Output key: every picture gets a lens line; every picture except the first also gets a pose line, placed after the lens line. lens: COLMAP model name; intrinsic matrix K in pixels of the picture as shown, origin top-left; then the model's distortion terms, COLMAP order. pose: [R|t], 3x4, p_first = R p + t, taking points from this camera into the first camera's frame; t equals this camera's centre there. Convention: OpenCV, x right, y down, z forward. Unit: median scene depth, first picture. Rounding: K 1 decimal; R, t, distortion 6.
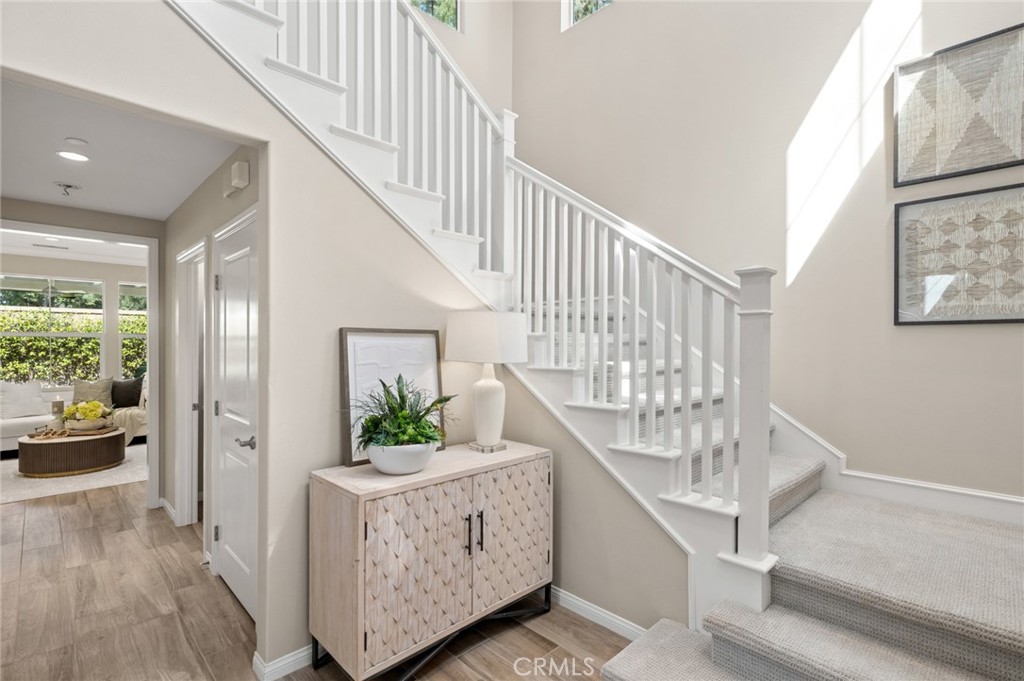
lens RADIAL K [[476.0, 0, 515.1], [0, 476.0, 346.9], [0, 0, 1]] dist [0.013328, -0.003382]
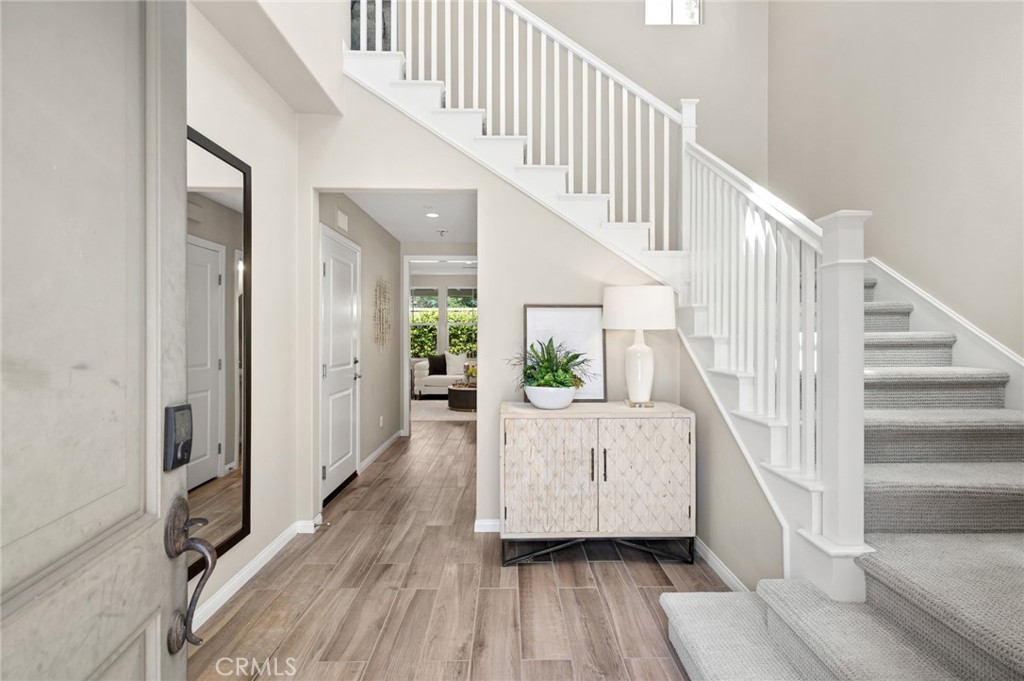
lens RADIAL K [[476.0, 0, 529.4], [0, 476.0, 330.3], [0, 0, 1]] dist [0.013328, -0.003382]
pose [[0.740701, -0.010013, -0.671760, 0.370088], [-0.000222, 0.999885, -0.015148, 0.034970], [0.671834, 0.011370, 0.740614, -0.026255]]
